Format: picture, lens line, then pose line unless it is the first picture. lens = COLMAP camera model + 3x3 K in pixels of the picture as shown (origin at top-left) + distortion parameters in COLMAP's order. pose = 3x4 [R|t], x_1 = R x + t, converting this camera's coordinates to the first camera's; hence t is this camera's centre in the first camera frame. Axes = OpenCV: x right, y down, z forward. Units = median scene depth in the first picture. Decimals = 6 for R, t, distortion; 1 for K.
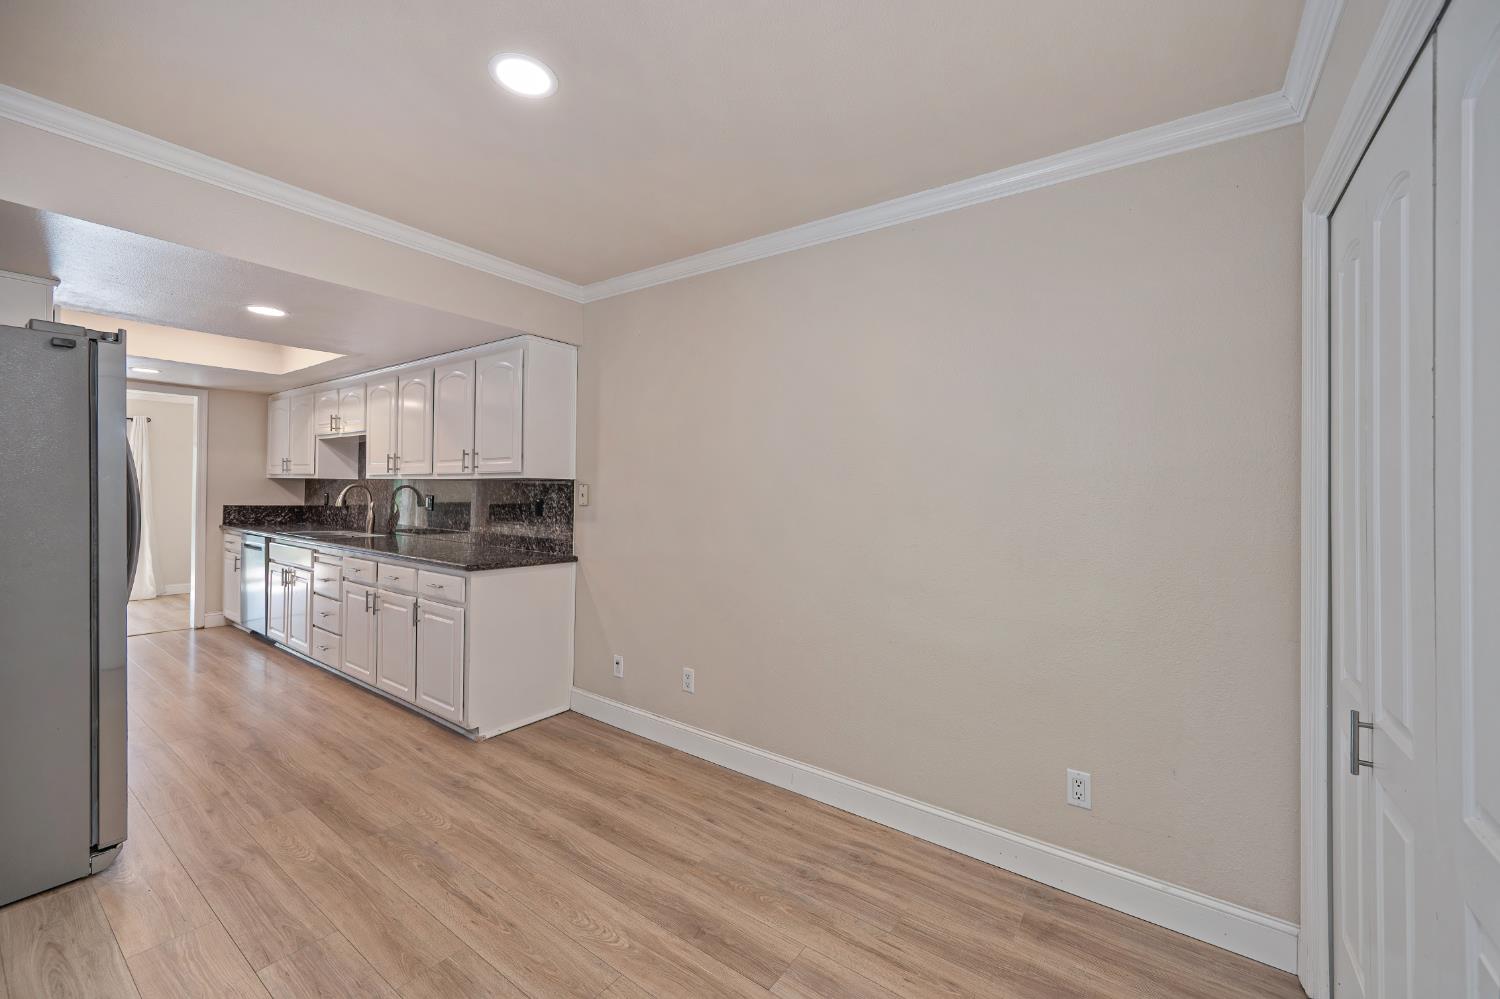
lens RADIAL K [[594.5, 0, 746.7], [0, 594.5, 493.3], [0, 0, 1]] dist [-0.000836, -0.000056]
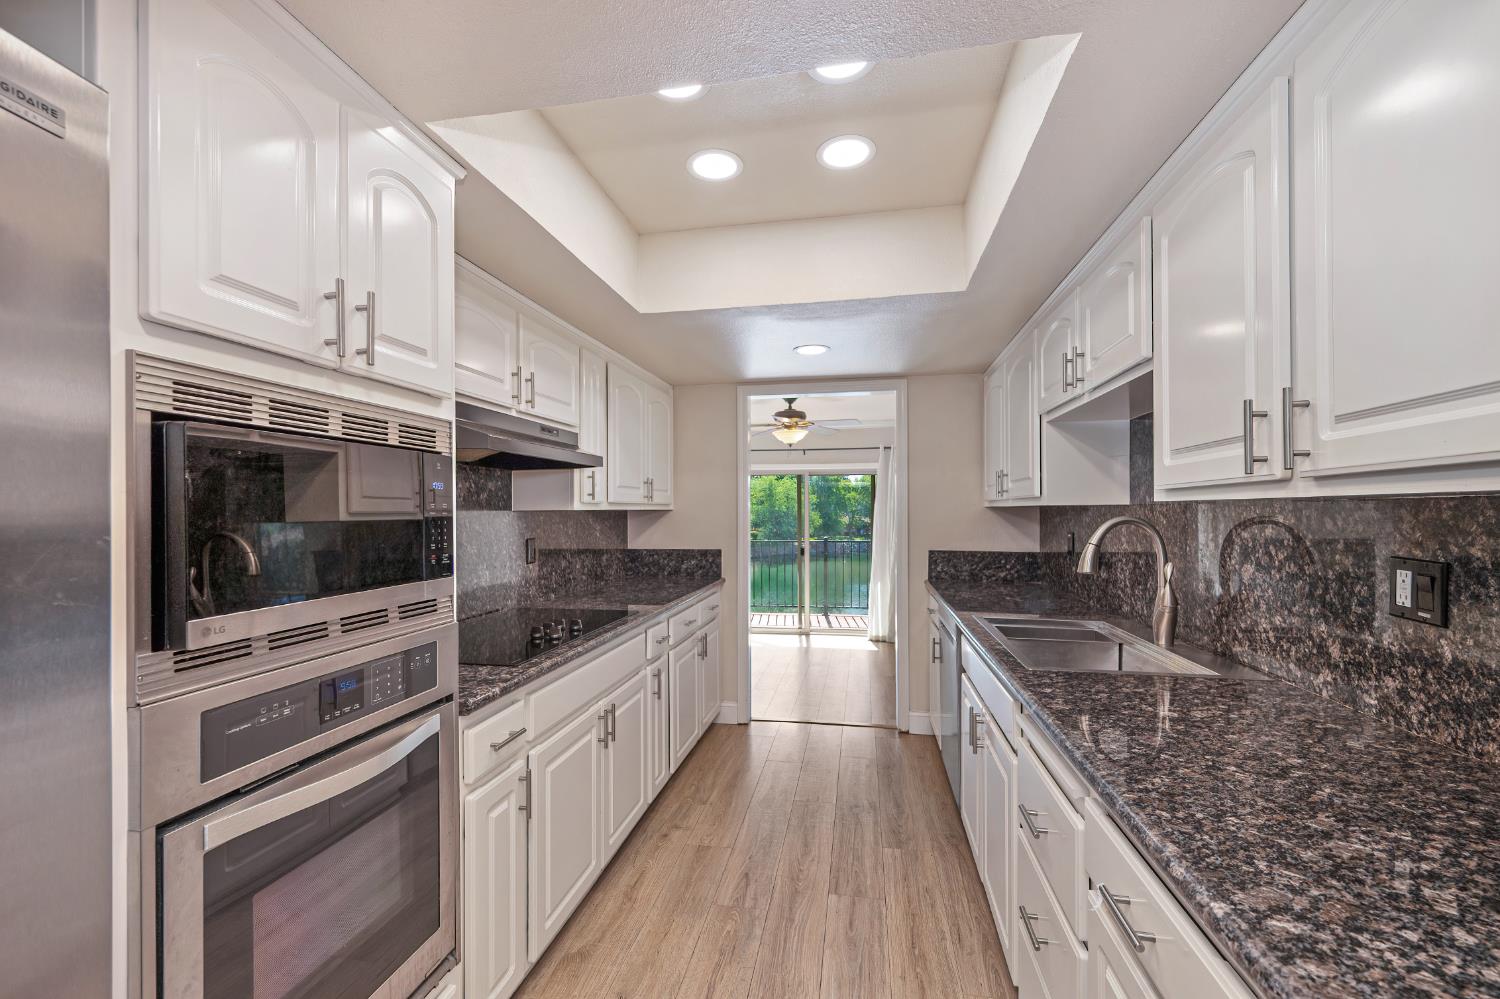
lens RADIAL K [[615.1, 0, 752.4], [0, 615.1, 512.8], [0, 0, 1]] dist [0.002341, 0.000377]
pose [[0.428946, -0.019387, -0.903122, -0.399475], [0.011897, 0.999804, -0.015812, -0.014685], [0.903252, -0.003962, 0.429092, 0.608299]]
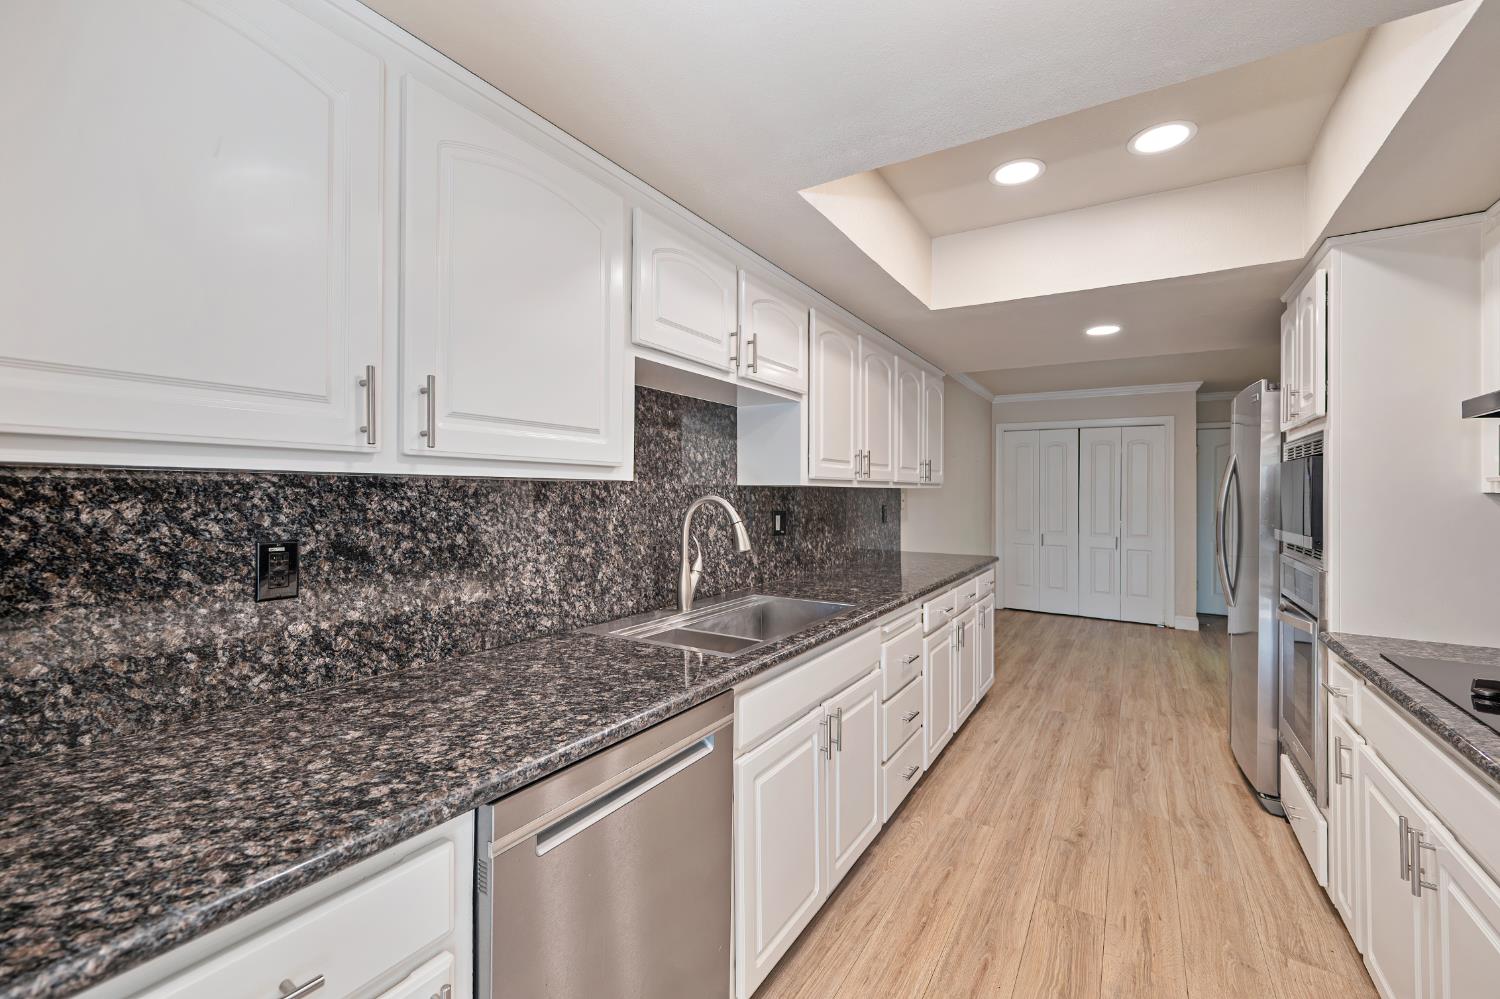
lens RADIAL K [[596.6, 0, 748.6], [0, 596.6, 485.4], [0, 0, 1]] dist [-0.000812, -0.000305]
pose [[-0.044507, -0.006914, 0.998985, -1.103055], [-0.006007, 0.999960, 0.006653, -0.026506], [-0.998991, -0.005705, -0.044547, 1.007335]]
